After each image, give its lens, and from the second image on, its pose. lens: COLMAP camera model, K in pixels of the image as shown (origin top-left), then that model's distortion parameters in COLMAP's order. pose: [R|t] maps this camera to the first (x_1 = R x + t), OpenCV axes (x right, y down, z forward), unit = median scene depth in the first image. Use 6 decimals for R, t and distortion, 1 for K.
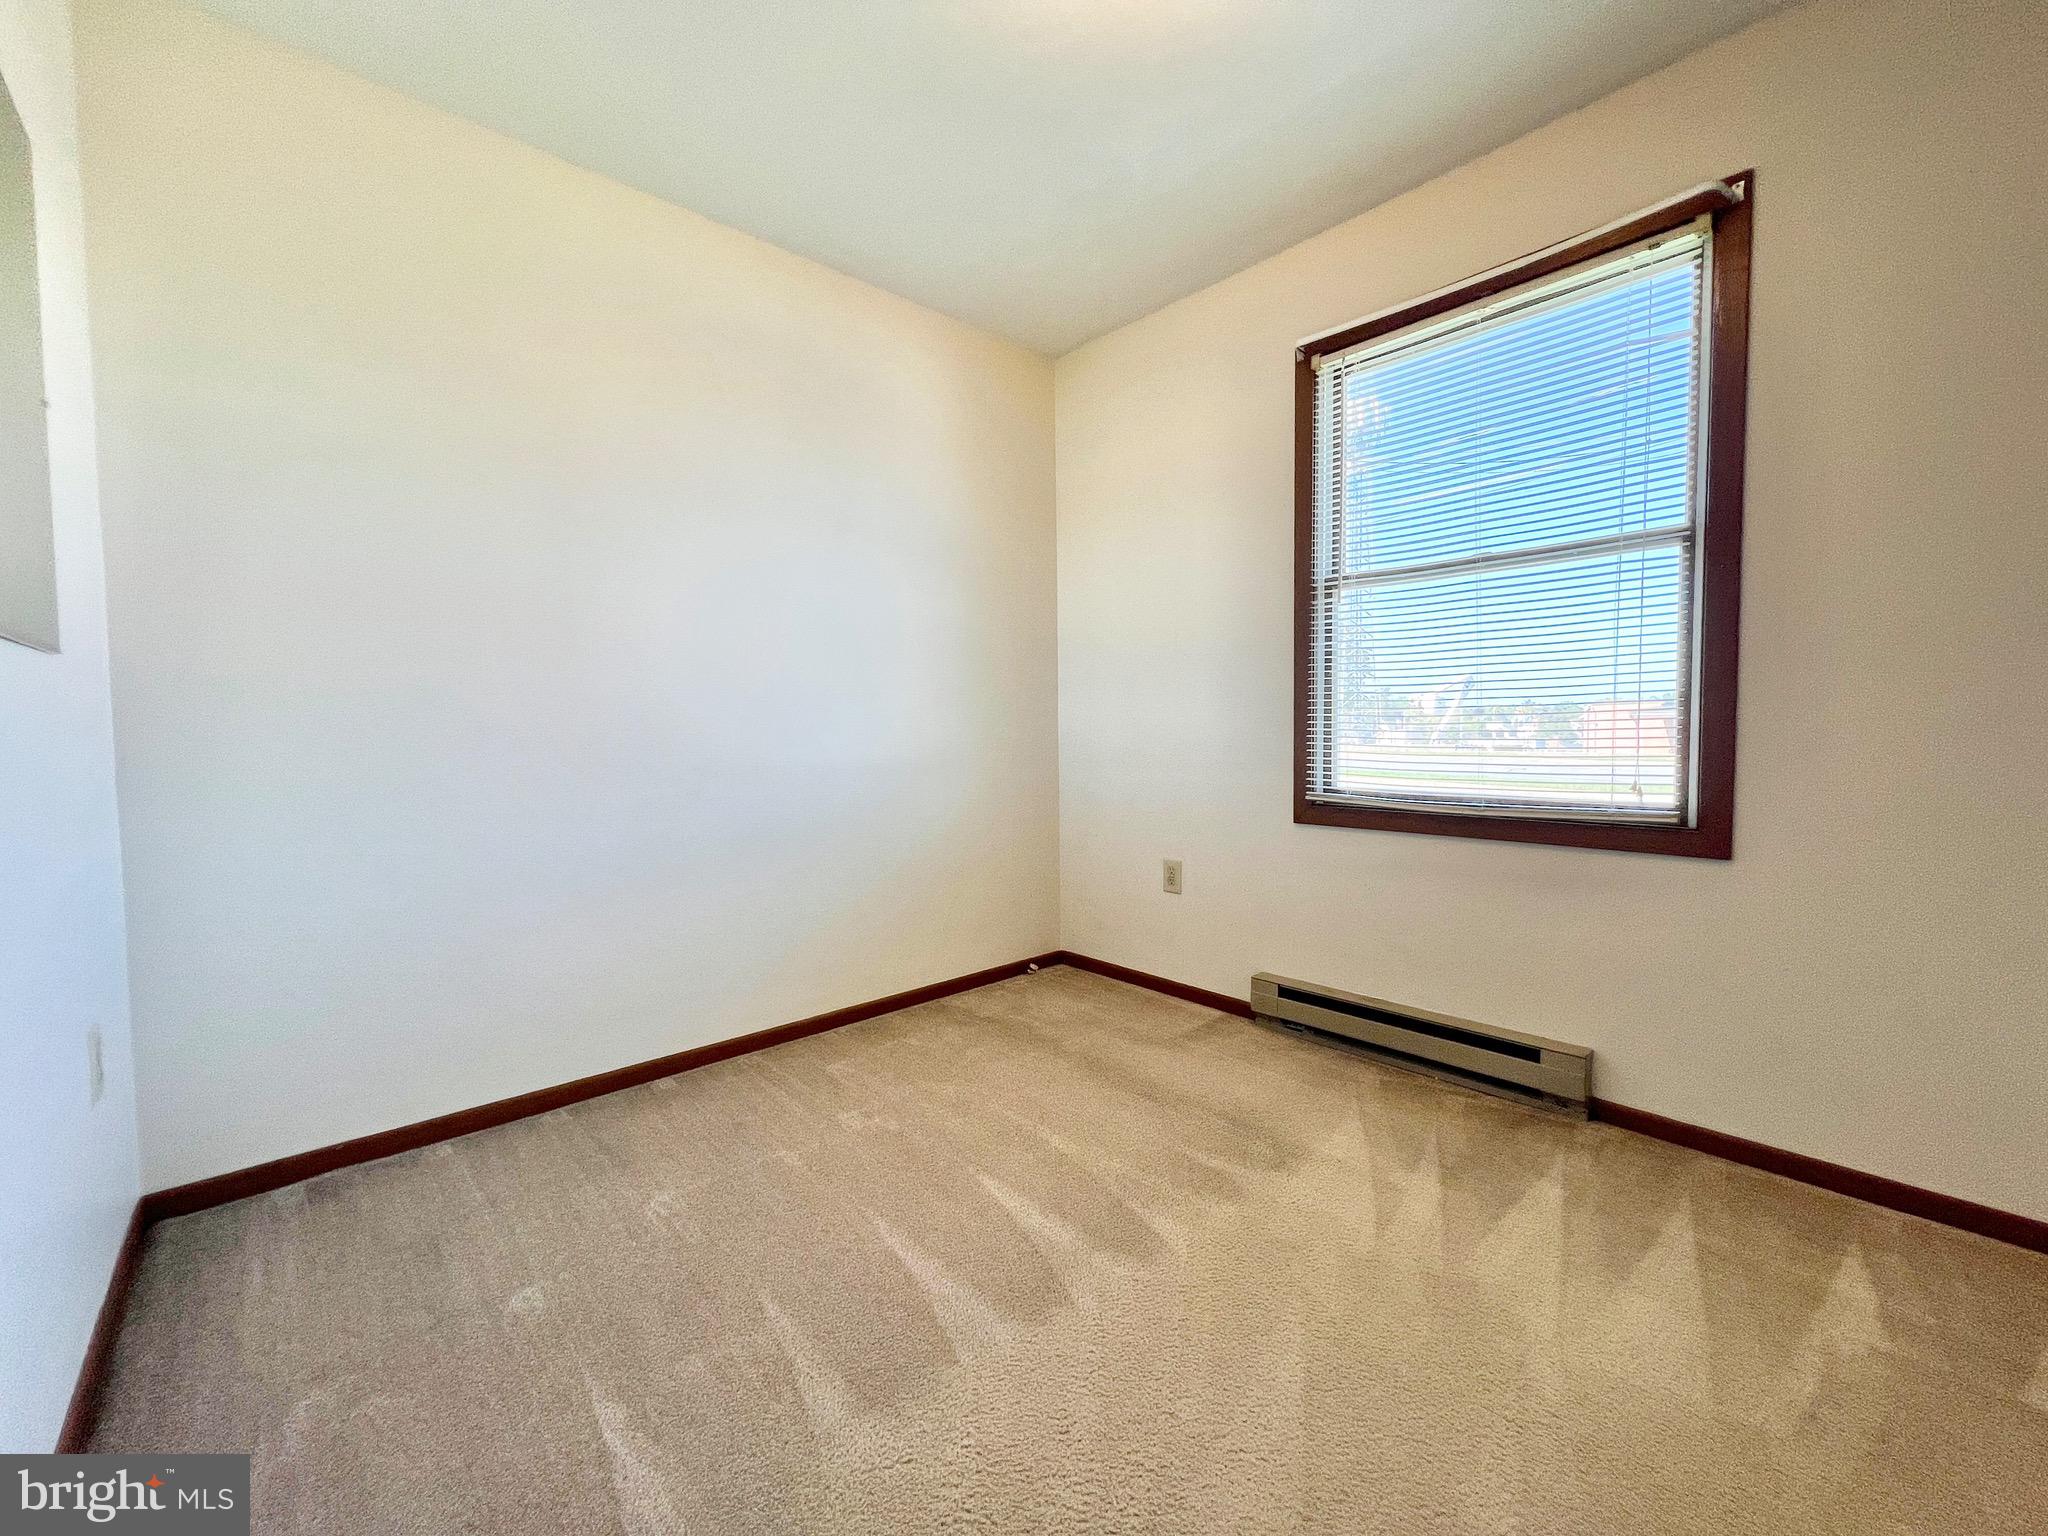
lens RADIAL K [[819.4, 0, 1027.5], [0, 819.4, 767.5], [0, 0, 1]] dist [-0.005371, 0.001853]
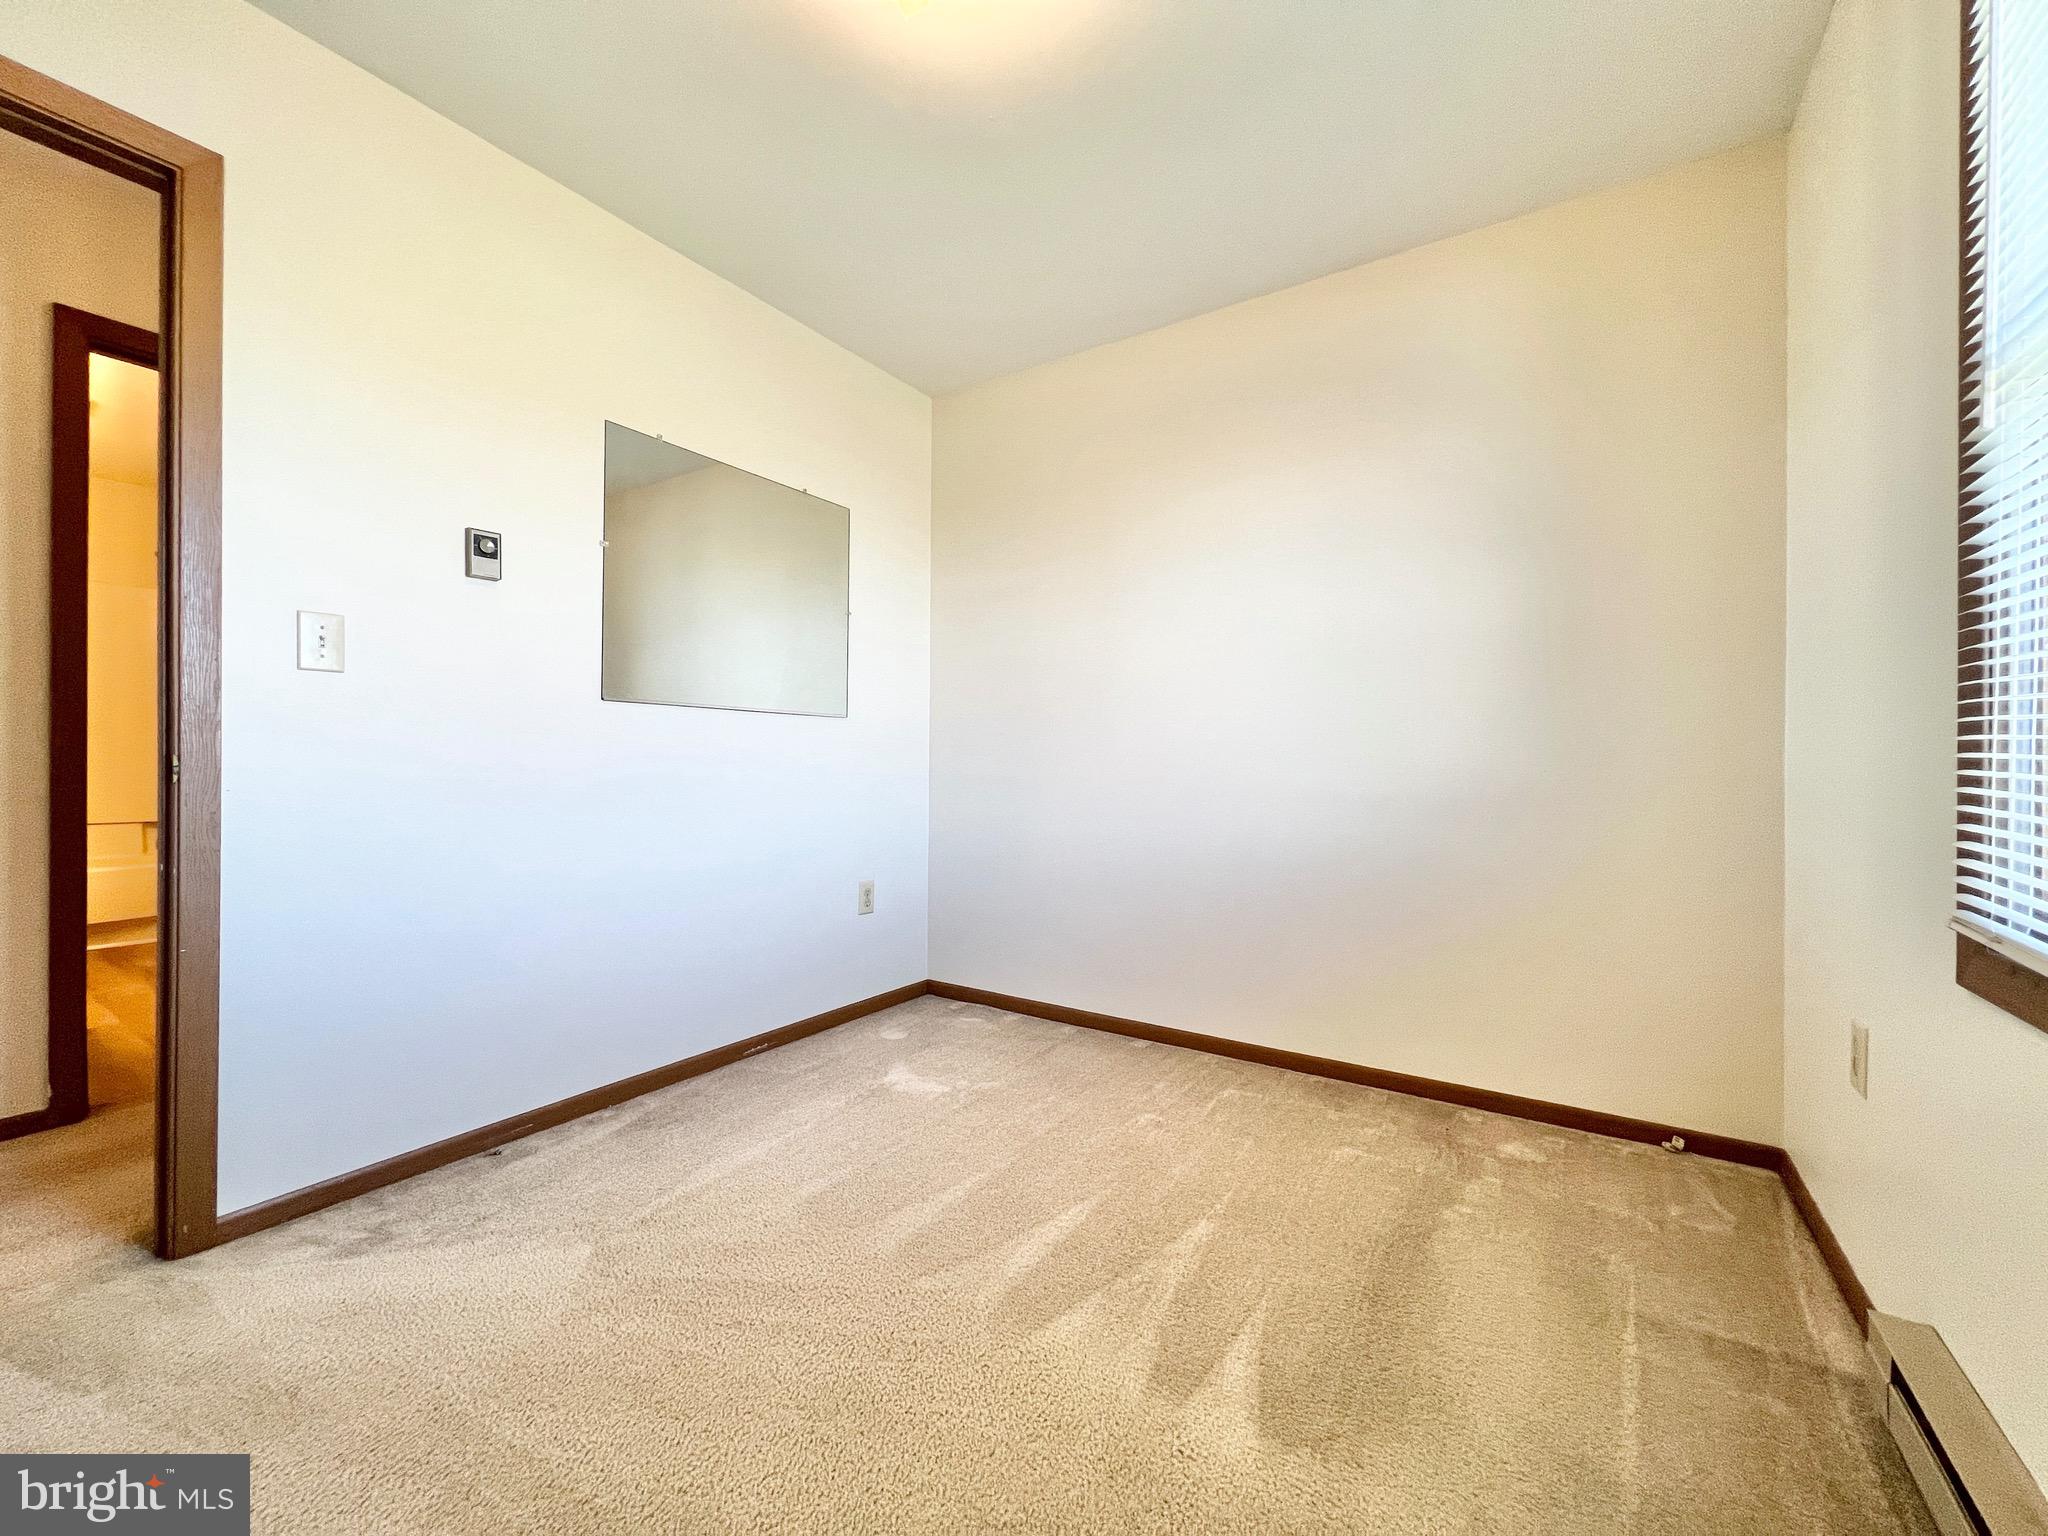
lens RADIAL K [[819.4, 0, 1023.0], [0, 819.4, 764.9], [0, 0, 1]] dist [-0.005371, 0.001853]
pose [[0.239189, 0.012354, -0.970895, 0.633854], [-0.058339, 0.998295, -0.001670, -0.020930], [0.969219, 0.057041, 0.239502, 0.446231]]
